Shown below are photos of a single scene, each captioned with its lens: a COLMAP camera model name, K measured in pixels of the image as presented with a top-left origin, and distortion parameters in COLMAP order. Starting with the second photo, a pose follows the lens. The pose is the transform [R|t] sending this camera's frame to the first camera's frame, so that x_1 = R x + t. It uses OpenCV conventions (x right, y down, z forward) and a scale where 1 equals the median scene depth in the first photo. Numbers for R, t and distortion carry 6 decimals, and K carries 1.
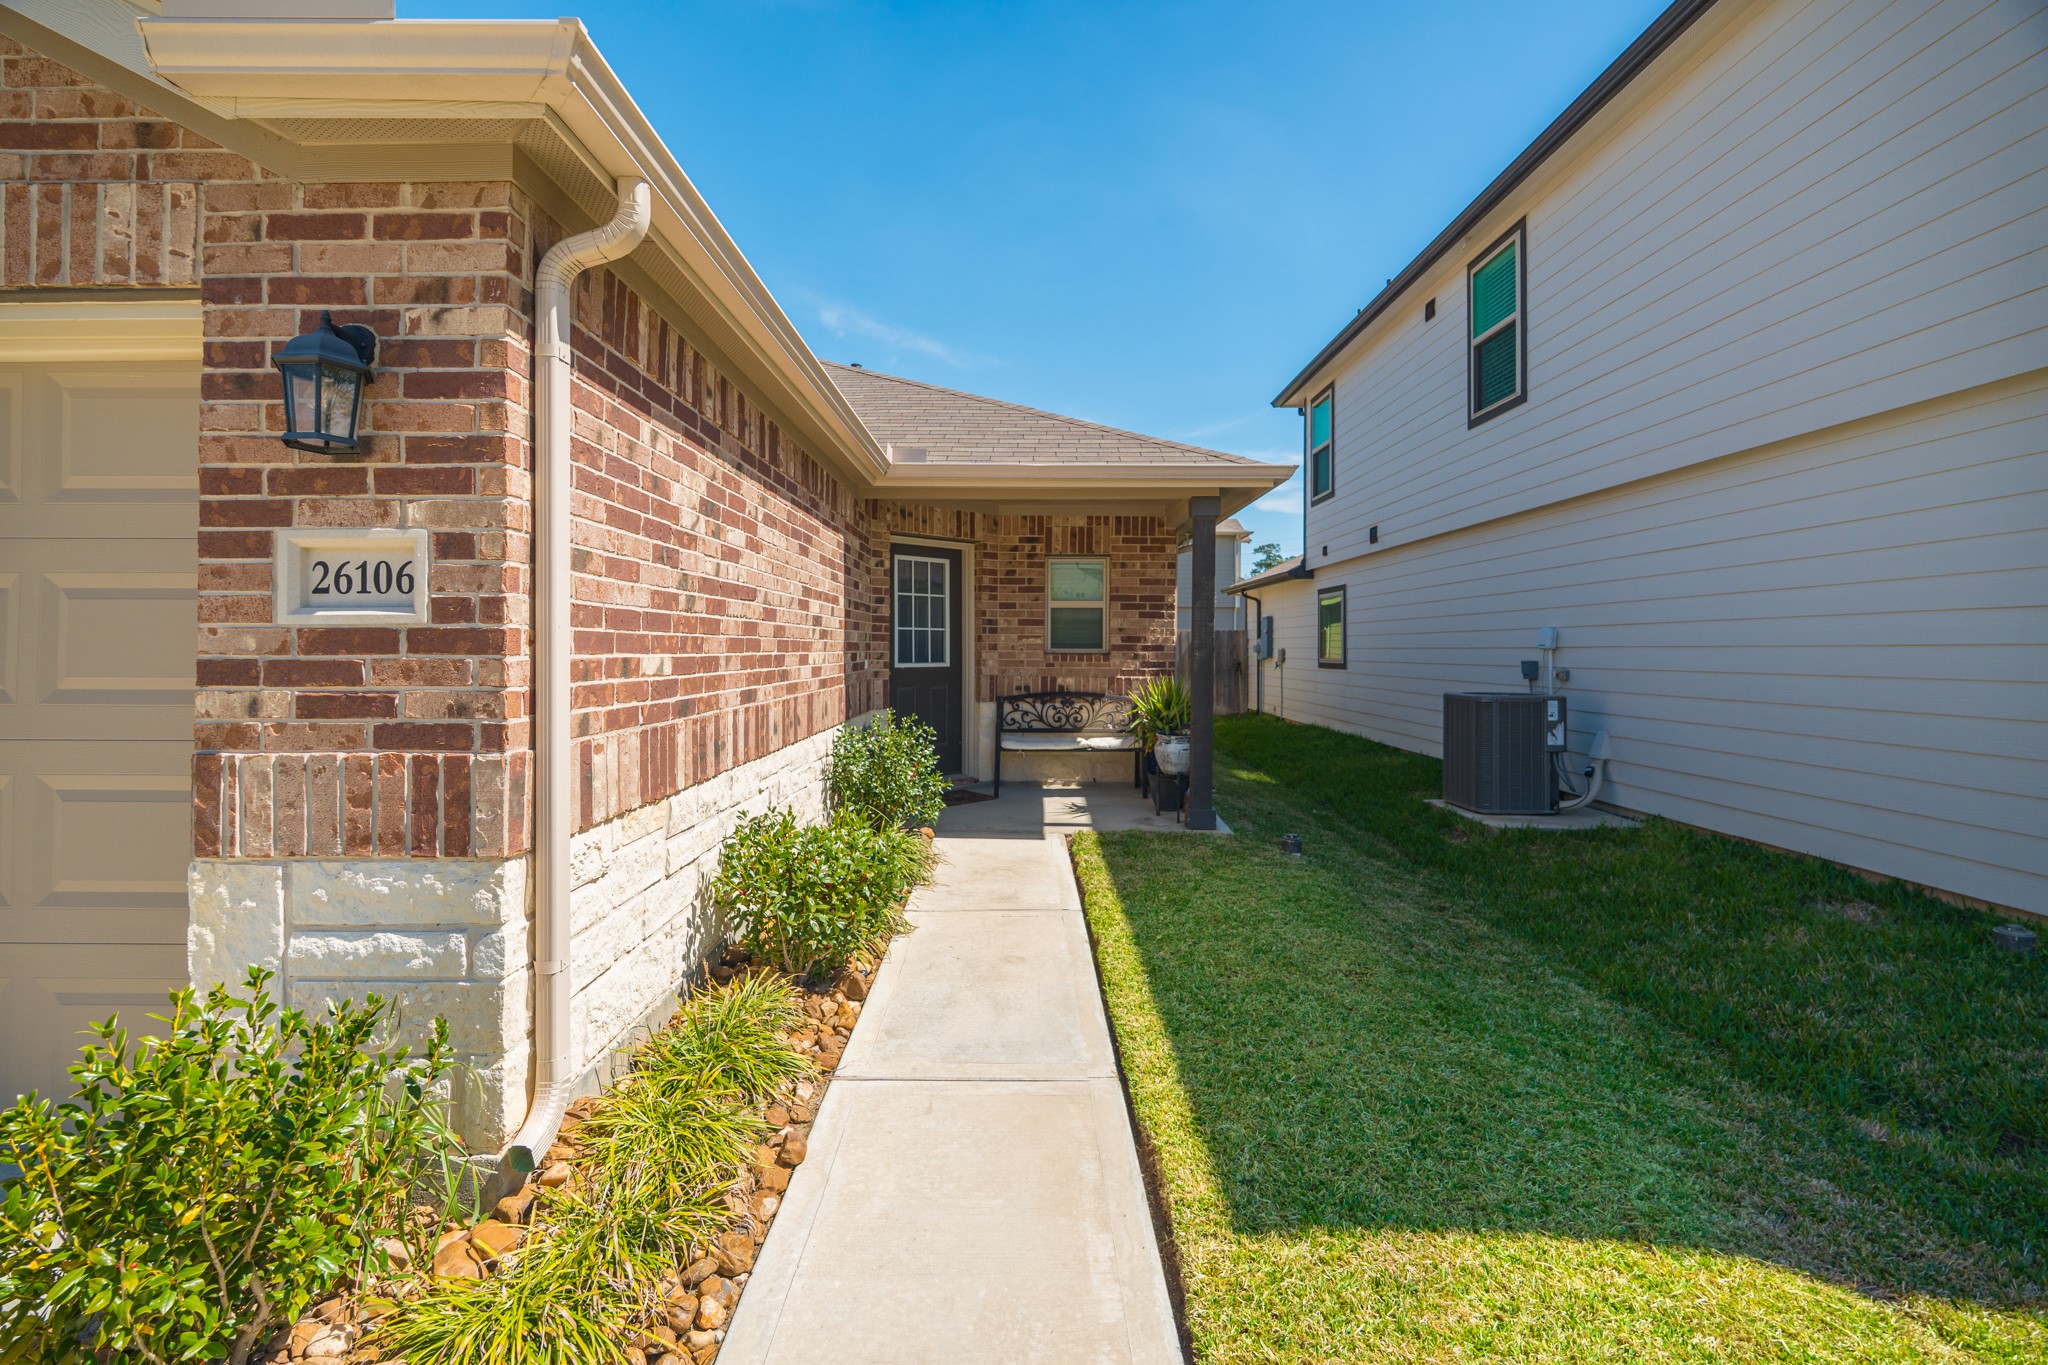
lens RADIAL K [[901.3, 0, 1013.4], [0, 901.3, 639.0], [0, 0, 1]] dist [-0.004169, 0.000211]
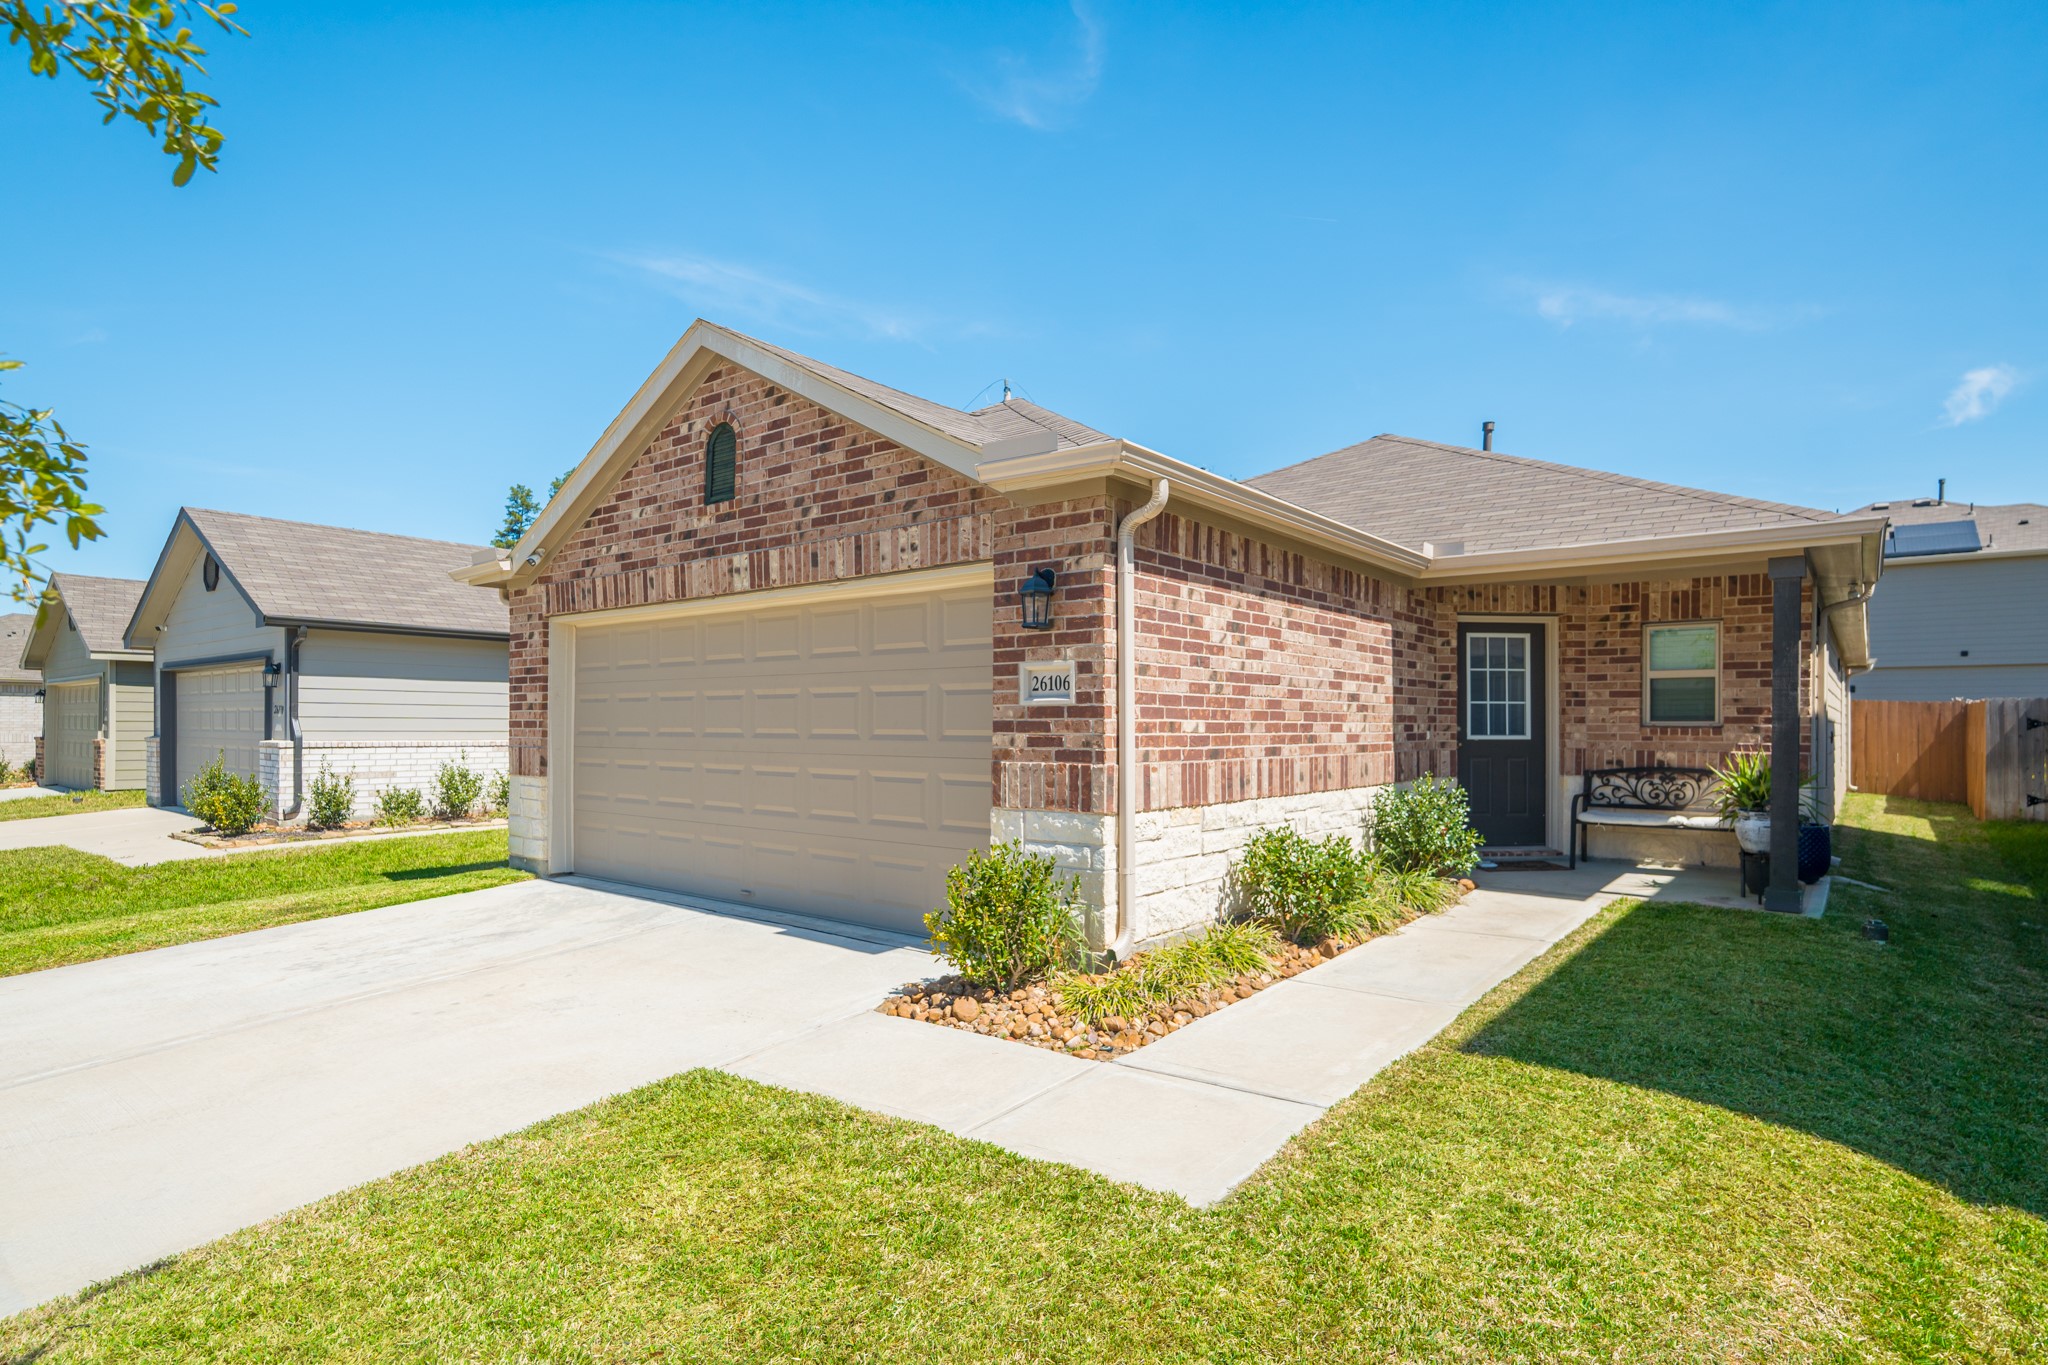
lens RADIAL K [[1051.0, 0, 1035.1], [0, 1051.0, 719.9], [0, 0, 1]] dist [-0.000311, 0.000101]
pose [[0.789704, -0.004068, -0.613474, 0.795807], [0.005554, 0.999984, 0.000517, 0.019043], [0.613463, -0.003816, 0.789714, -1.018800]]
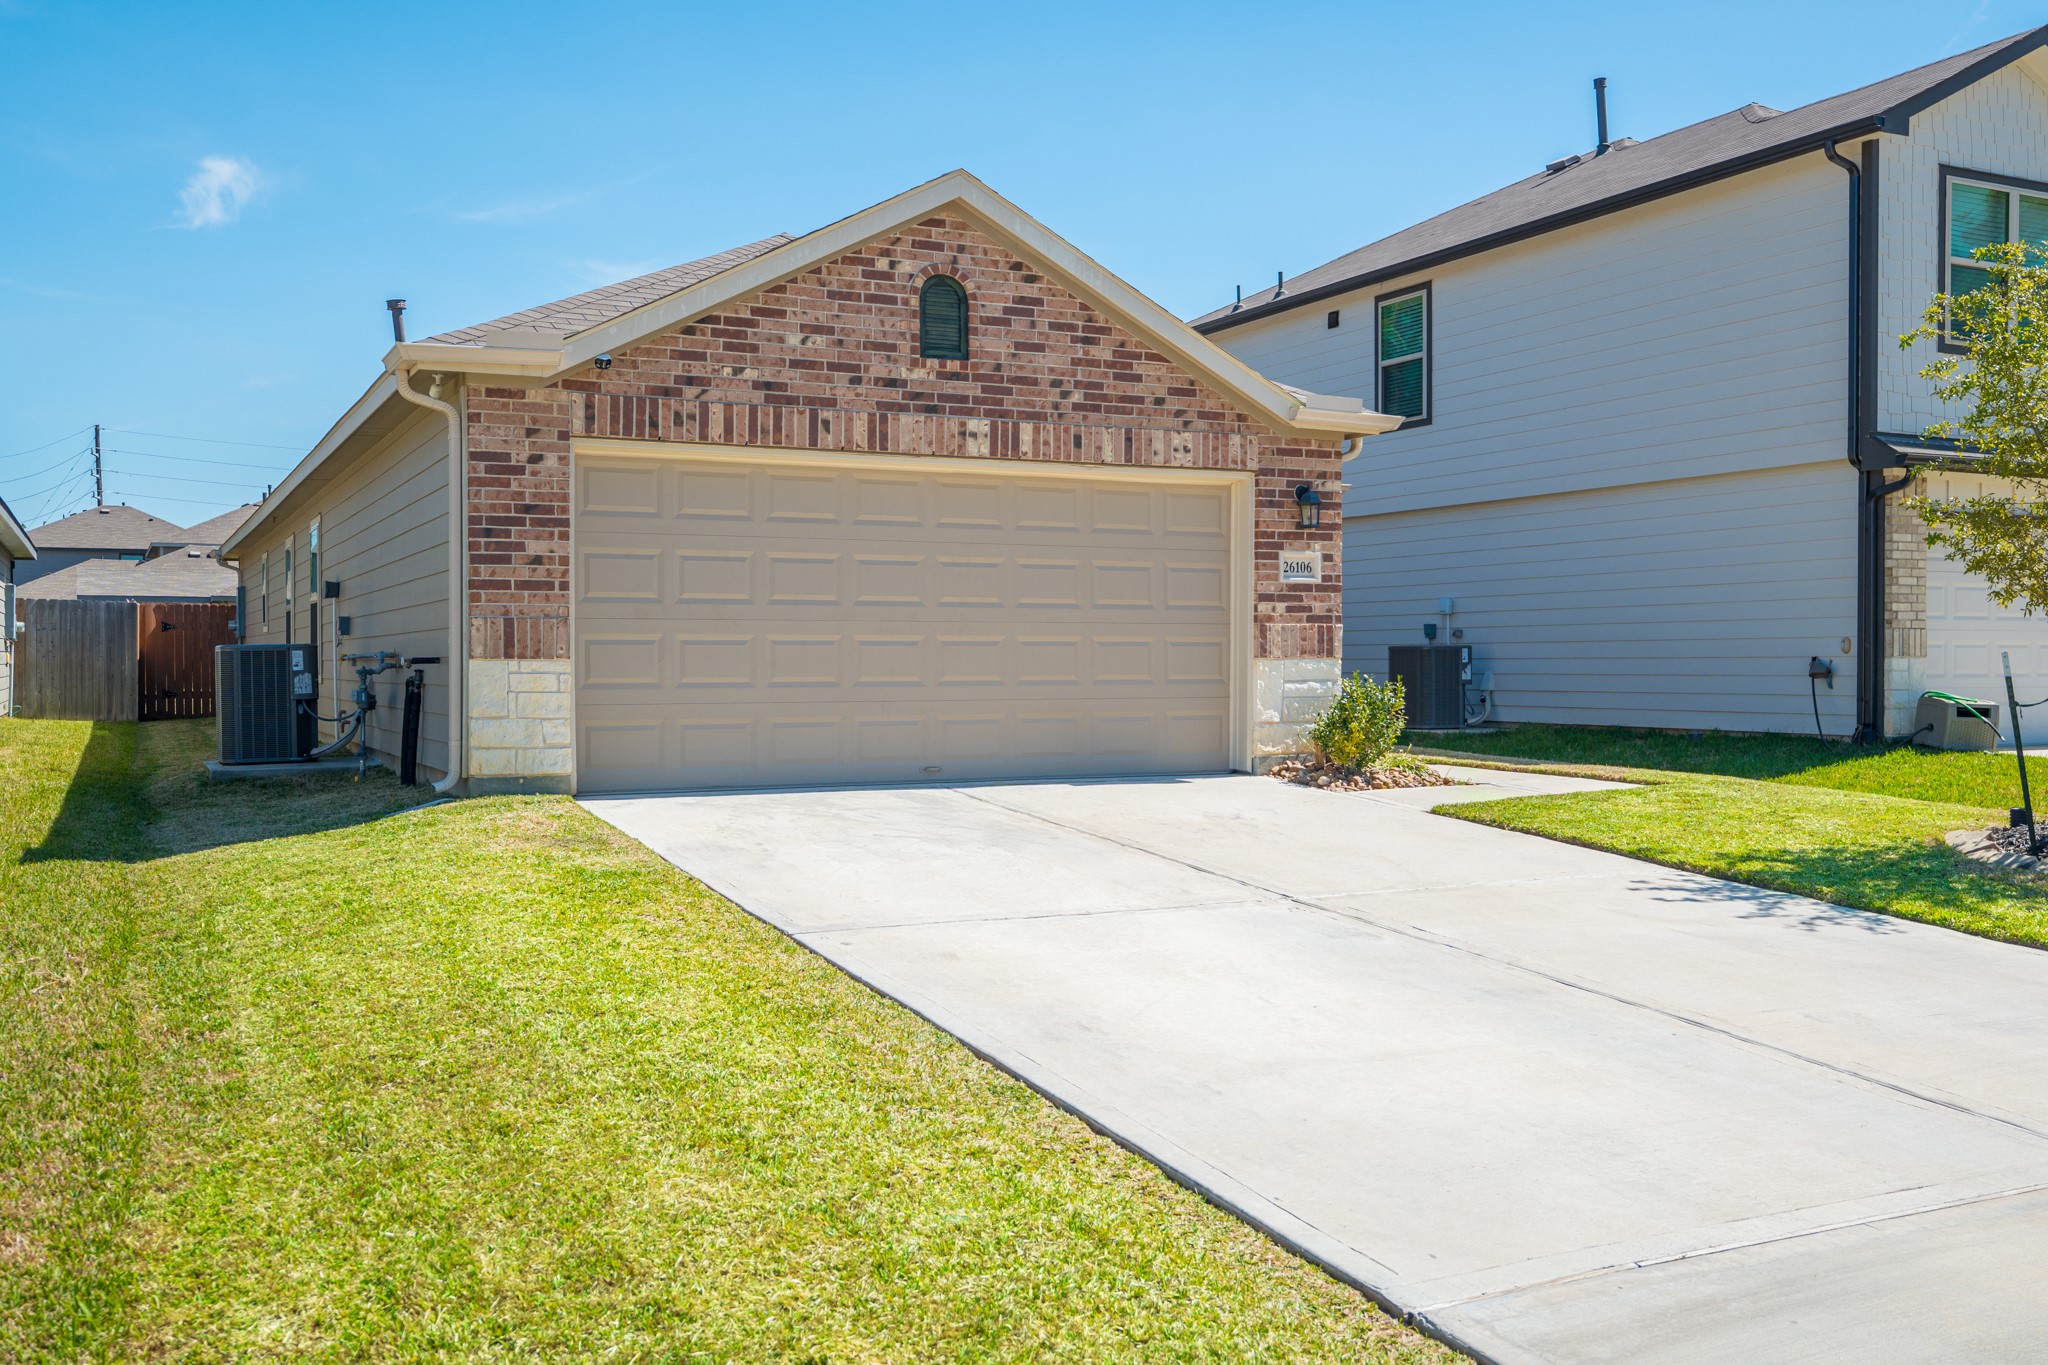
lens RADIAL K [[1791.2, 0, 1018.3], [0, 1791.2, 673.5], [0, 0, 1]] dist [0.004730, 0.000932]
pose [[0.893234, -0.008507, 0.449511, -4.213932], [-0.000610, 0.999797, 0.020133, 0.166672], [-0.449591, -0.018257, 0.893048, -3.920349]]
